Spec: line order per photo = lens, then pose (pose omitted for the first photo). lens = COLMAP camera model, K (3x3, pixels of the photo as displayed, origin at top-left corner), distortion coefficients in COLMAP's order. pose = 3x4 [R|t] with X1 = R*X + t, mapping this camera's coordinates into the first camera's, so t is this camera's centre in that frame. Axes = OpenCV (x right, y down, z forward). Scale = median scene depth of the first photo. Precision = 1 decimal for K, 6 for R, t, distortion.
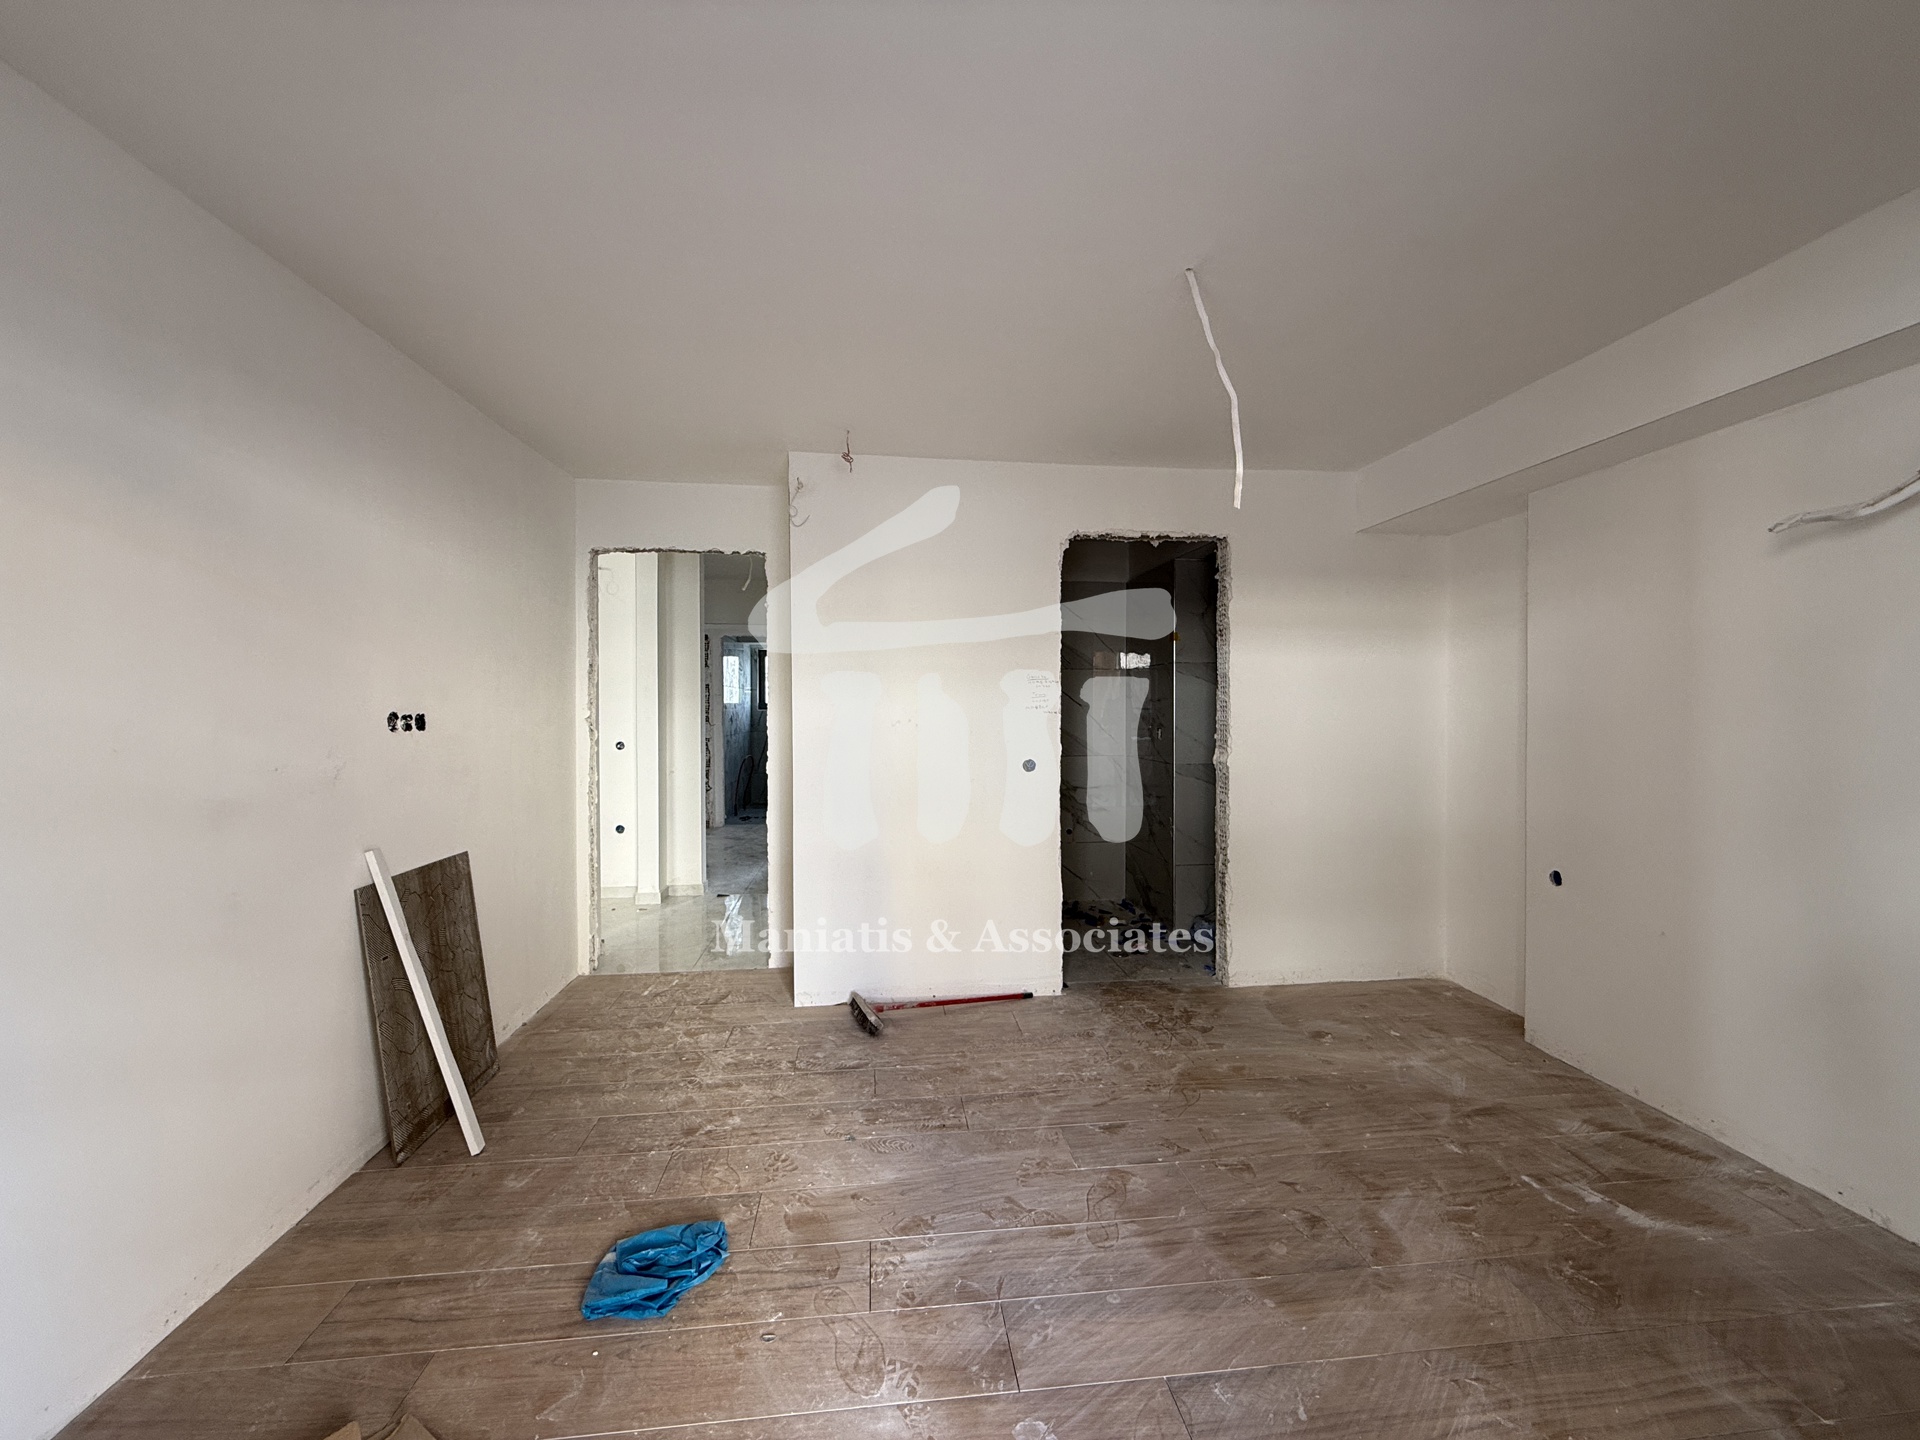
lens RADIAL K [[761.6, 0, 955.5], [0, 761.6, 717.9], [0, 0, 1]] dist [-0.000400, 0.000237]
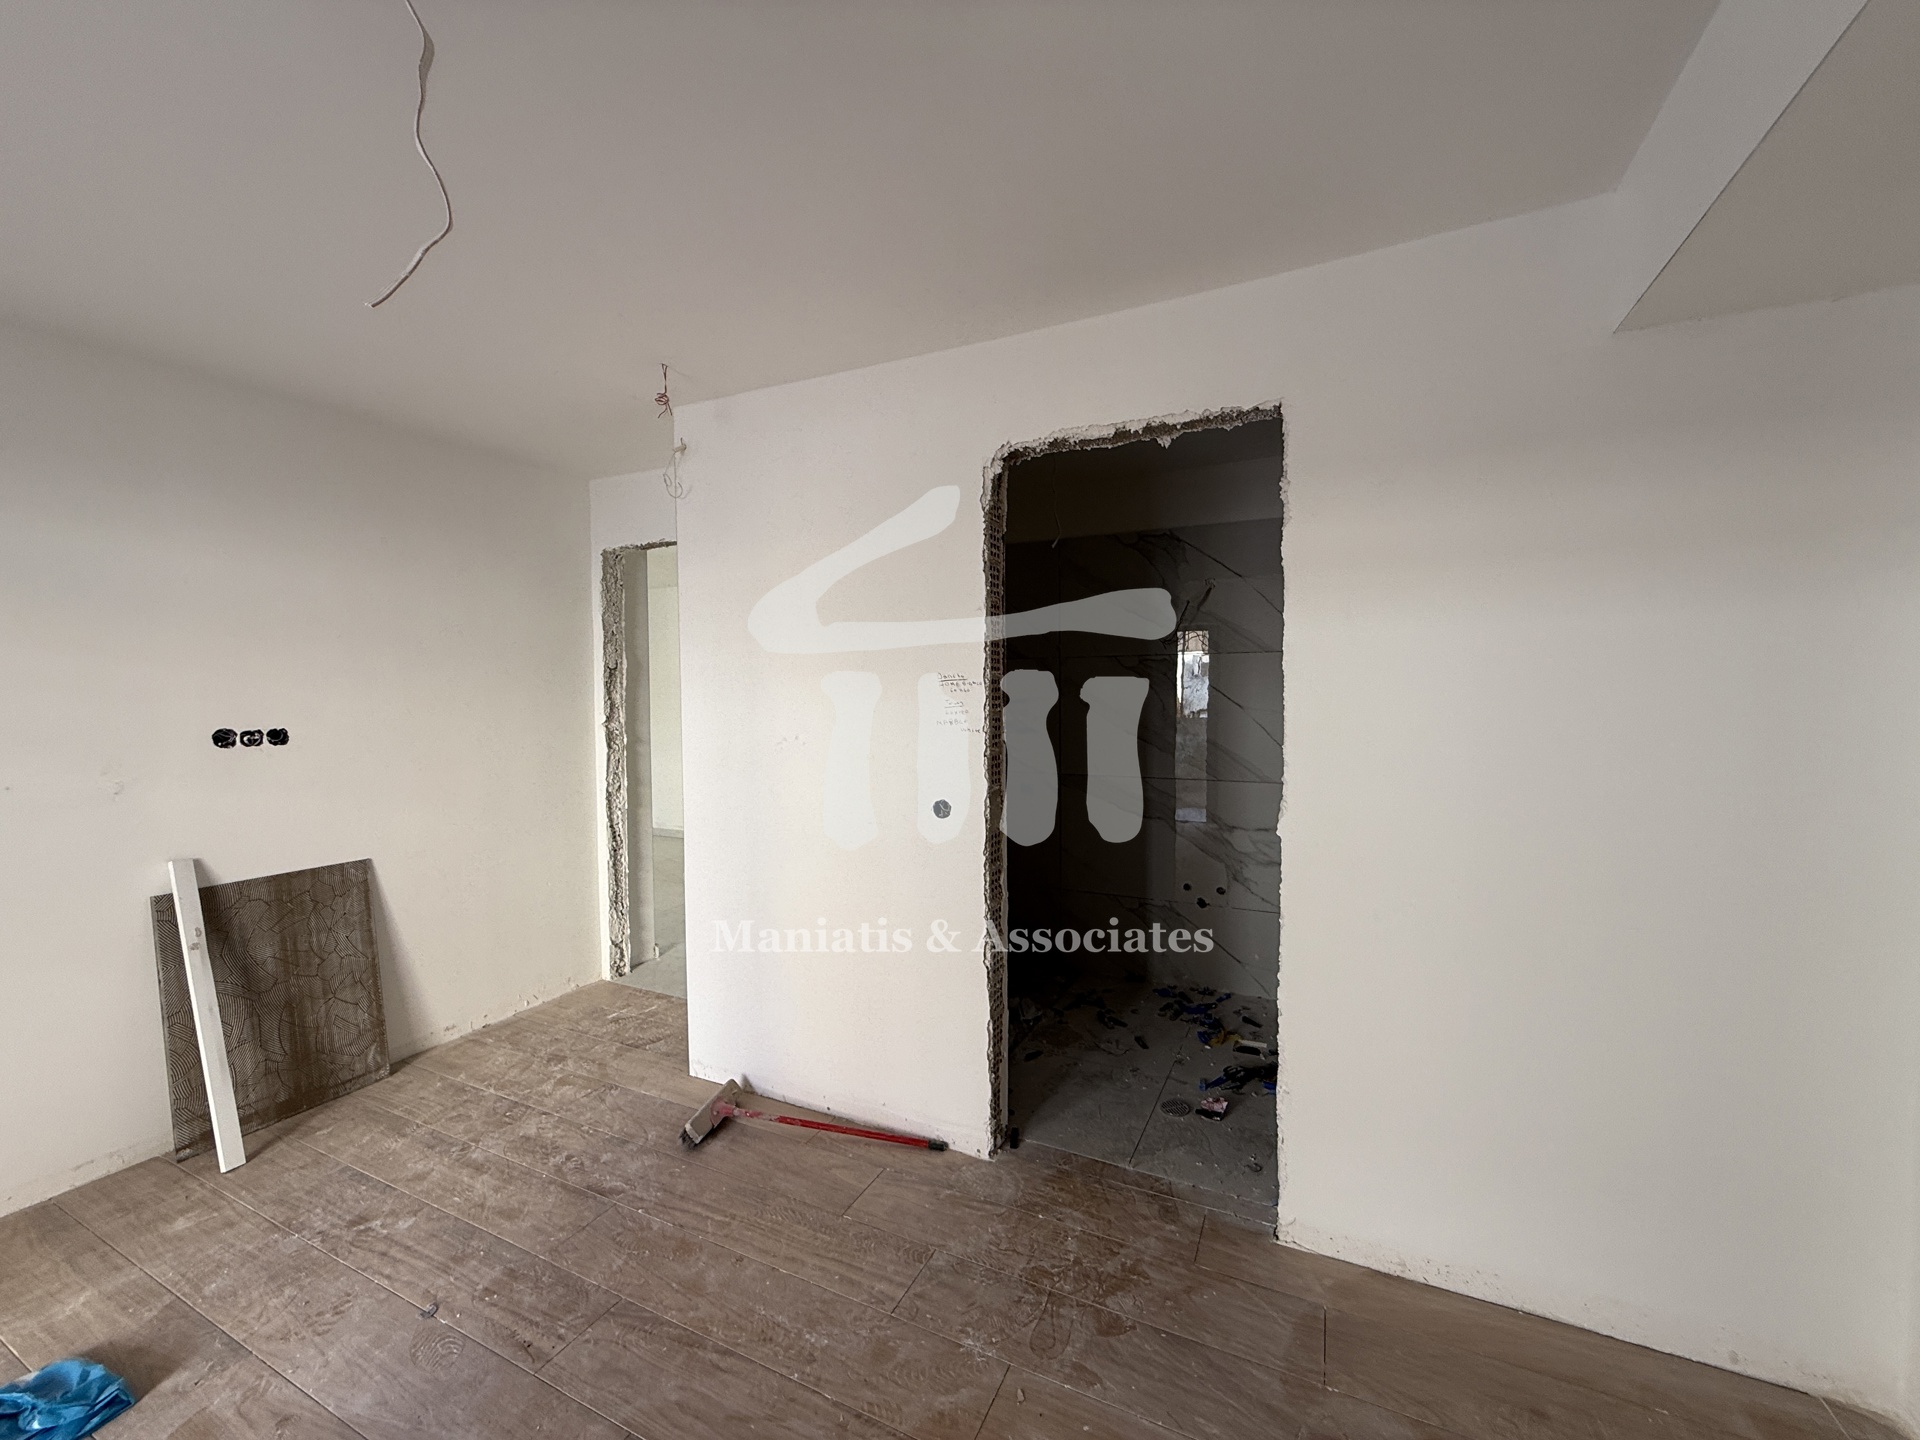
lens RADIAL K [[761.6, 0, 952.2], [0, 761.6, 720.3], [0, 0, 1]] dist [-0.000400, 0.000237]
pose [[0.845109, 0.015569, -0.534367, 0.663703], [-0.001018, 0.999621, 0.027514, -0.048923], [0.534592, -0.022709, 0.844805, 0.632128]]
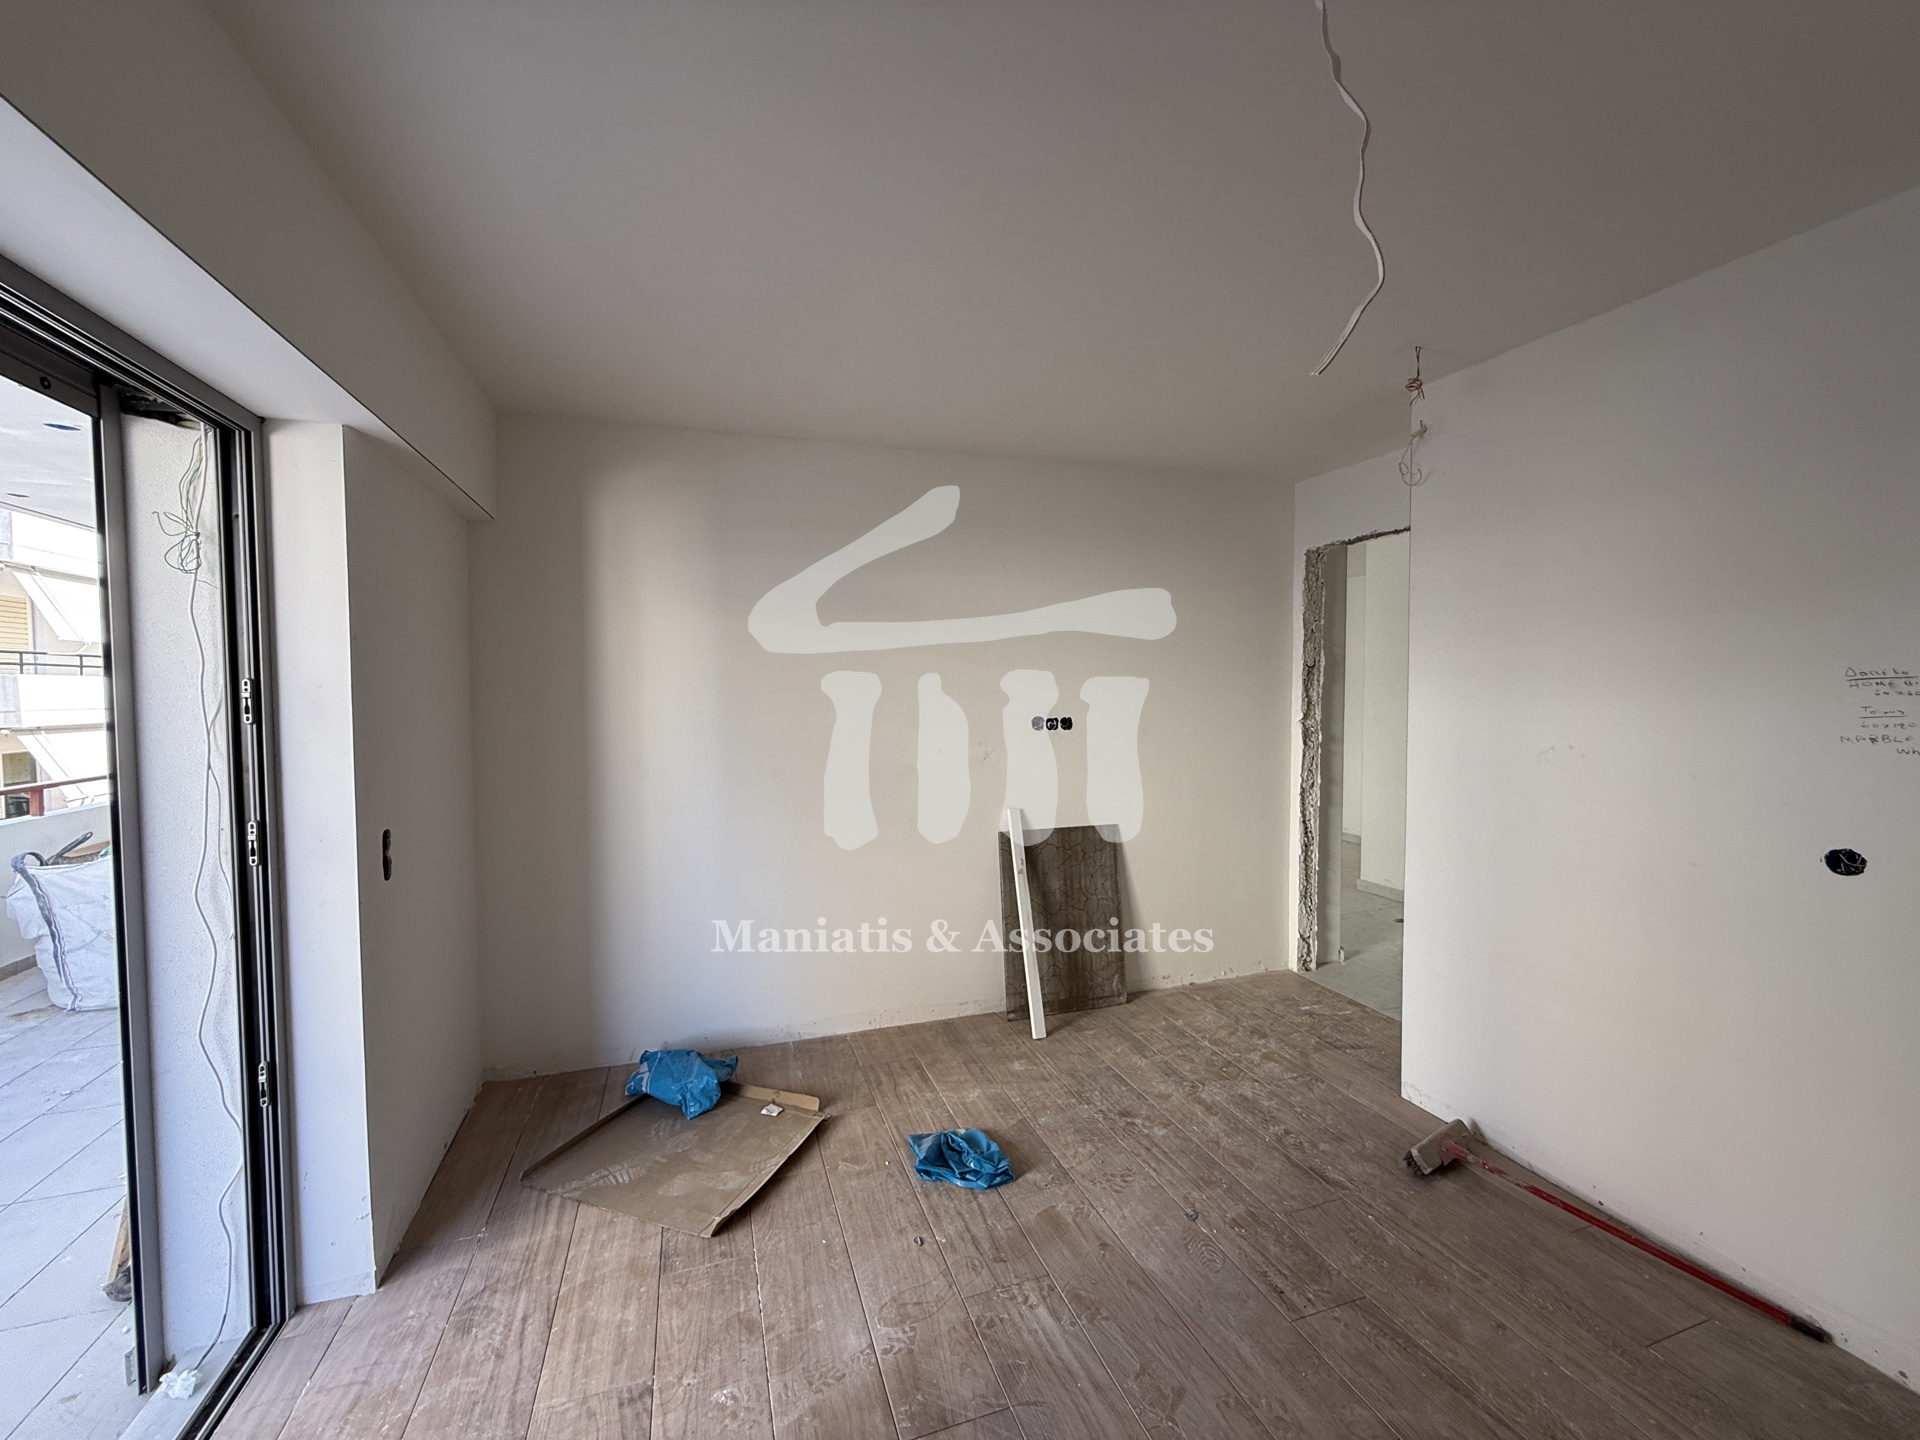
lens RADIAL K [[761.6, 0, 955.0], [0, 761.6, 720.6], [0, 0, 1]] dist [-0.000400, 0.000237]
pose [[0.218307, 0.041090, -0.975015, 0.621112], [-0.009019, 0.999155, 0.040088, -0.055721], [0.975838, 0.000042, 0.218493, 0.517848]]
